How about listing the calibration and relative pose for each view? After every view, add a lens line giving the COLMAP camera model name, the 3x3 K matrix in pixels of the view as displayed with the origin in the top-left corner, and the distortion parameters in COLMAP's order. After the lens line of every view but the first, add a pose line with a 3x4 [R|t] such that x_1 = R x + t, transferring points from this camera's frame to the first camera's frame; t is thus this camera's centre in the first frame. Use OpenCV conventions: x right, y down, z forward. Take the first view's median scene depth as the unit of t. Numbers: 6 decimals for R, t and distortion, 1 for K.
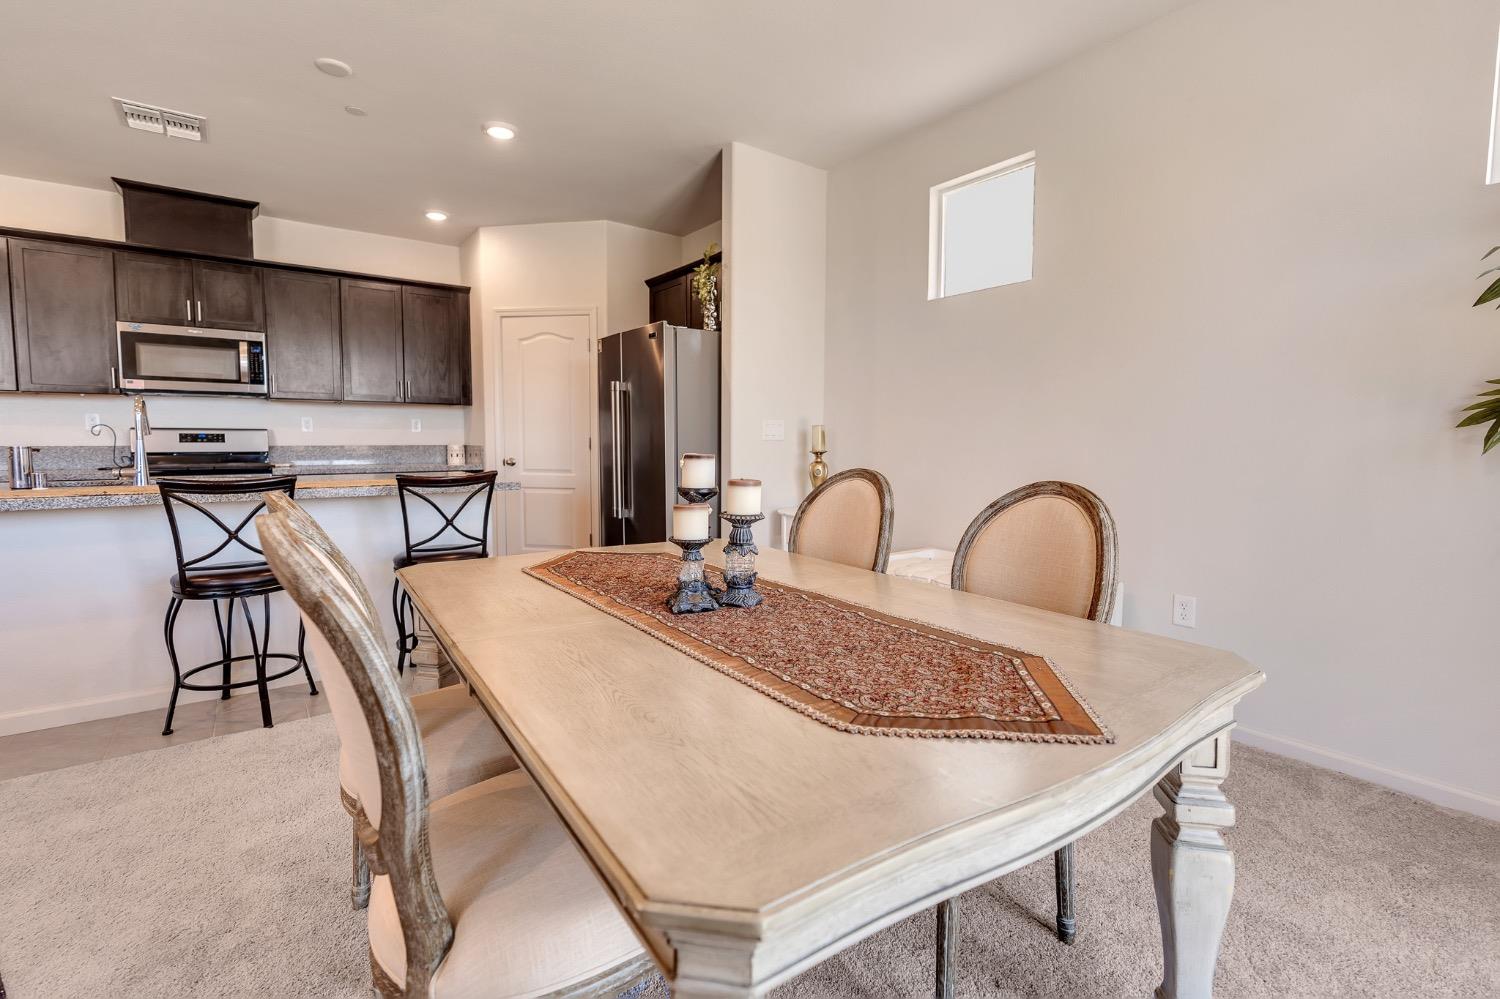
lens RADIAL K [[674.2, 0, 747.1], [0, 674.2, 484.6], [0, 0, 1]] dist [-0.008344, 0.003205]
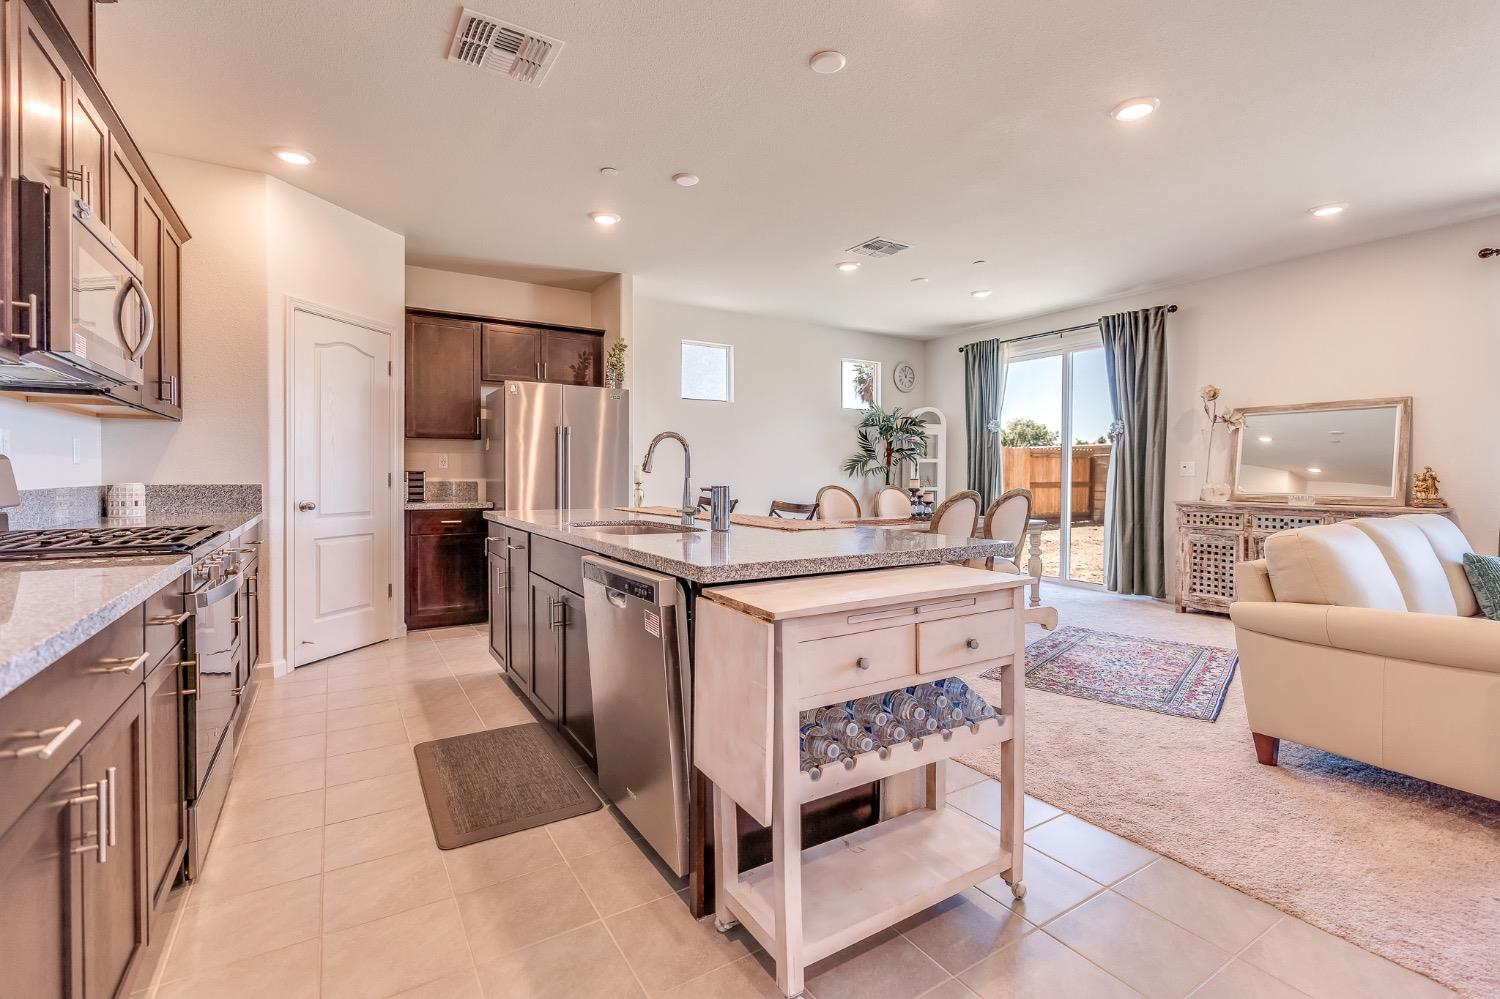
lens RADIAL K [[674.2, 0, 749.9], [0, 674.2, 485.9], [0, 0, 1]] dist [-0.008344, 0.003205]
pose [[0.078167, -0.020474, 0.996730, -1.303567], [0.065331, 0.997745, 0.015371, -0.043771], [-0.994797, 0.063916, 0.079329, 0.569898]]
